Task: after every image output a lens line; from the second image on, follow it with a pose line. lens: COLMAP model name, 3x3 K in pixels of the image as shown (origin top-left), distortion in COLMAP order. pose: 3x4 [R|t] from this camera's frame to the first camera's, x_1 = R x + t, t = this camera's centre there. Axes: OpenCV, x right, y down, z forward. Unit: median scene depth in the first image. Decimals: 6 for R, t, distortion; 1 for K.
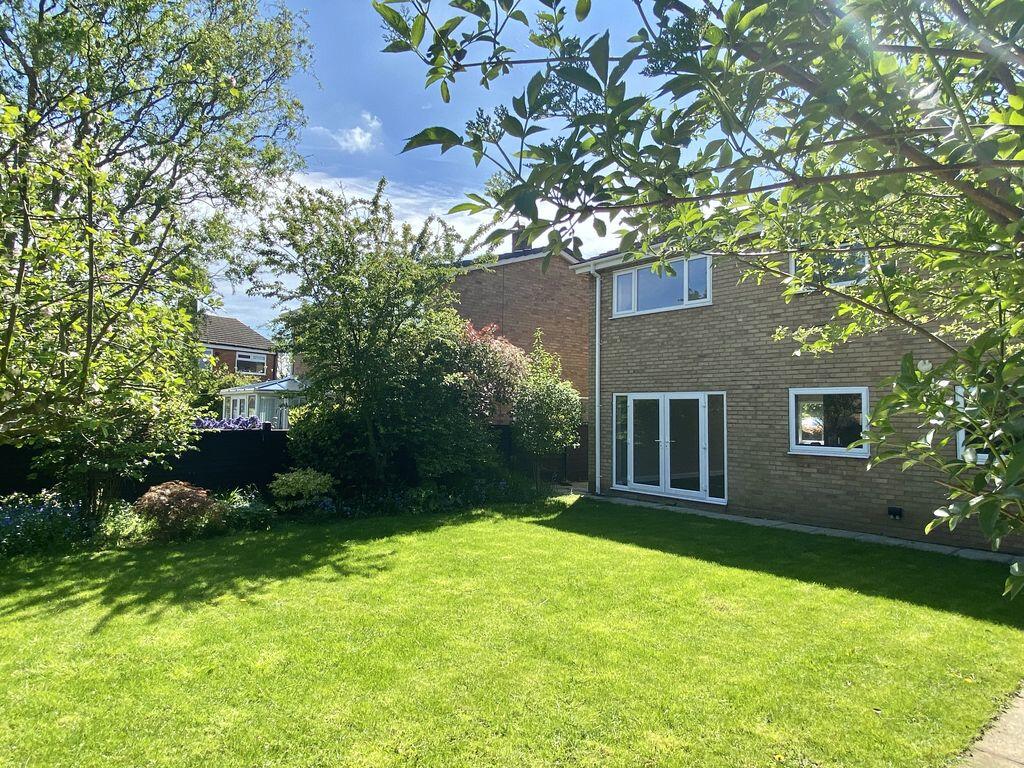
lens RADIAL K [[599.3, 0, 512.0], [0, 599.3, 384.0], [0, 0, 1]] dist [0.126151, -0.145958]
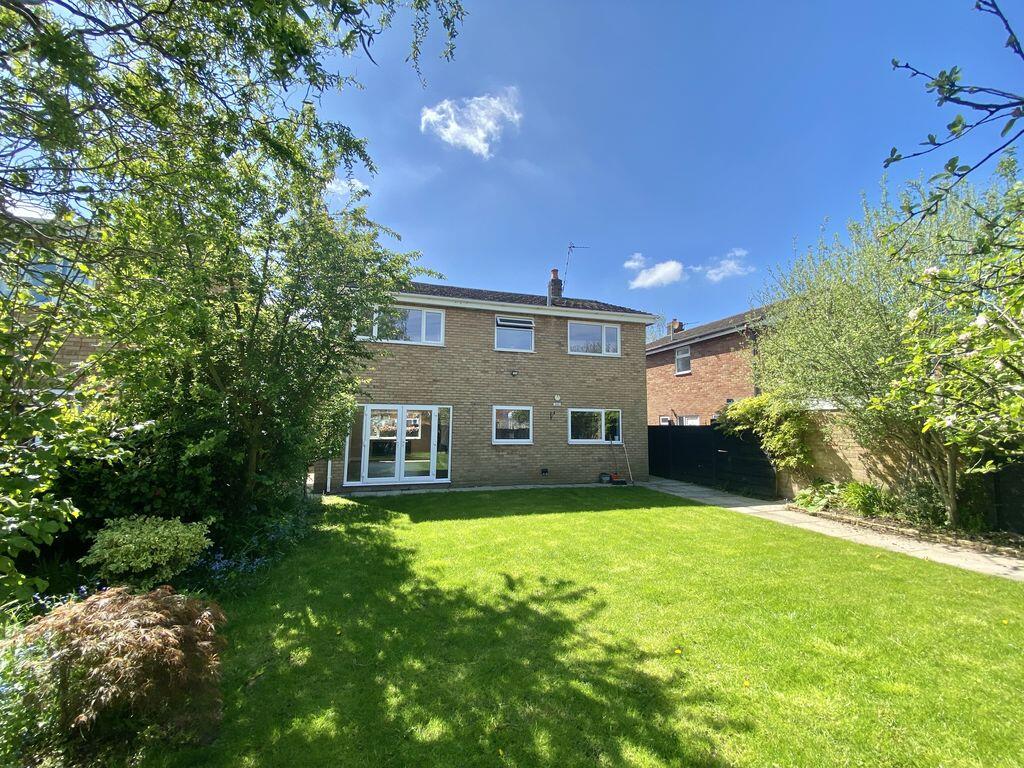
lens RADIAL K [[404.0, 0, 512.0], [0, 404.0, 384.0], [0, 0, 1]] dist [-0.001585, -0.000375]
pose [[0.408987, 0.074855, 0.909465, -0.940735], [-0.048540, 0.997004, -0.060231, 0.020762], [-0.911248, -0.019511, 0.411395, 0.864984]]
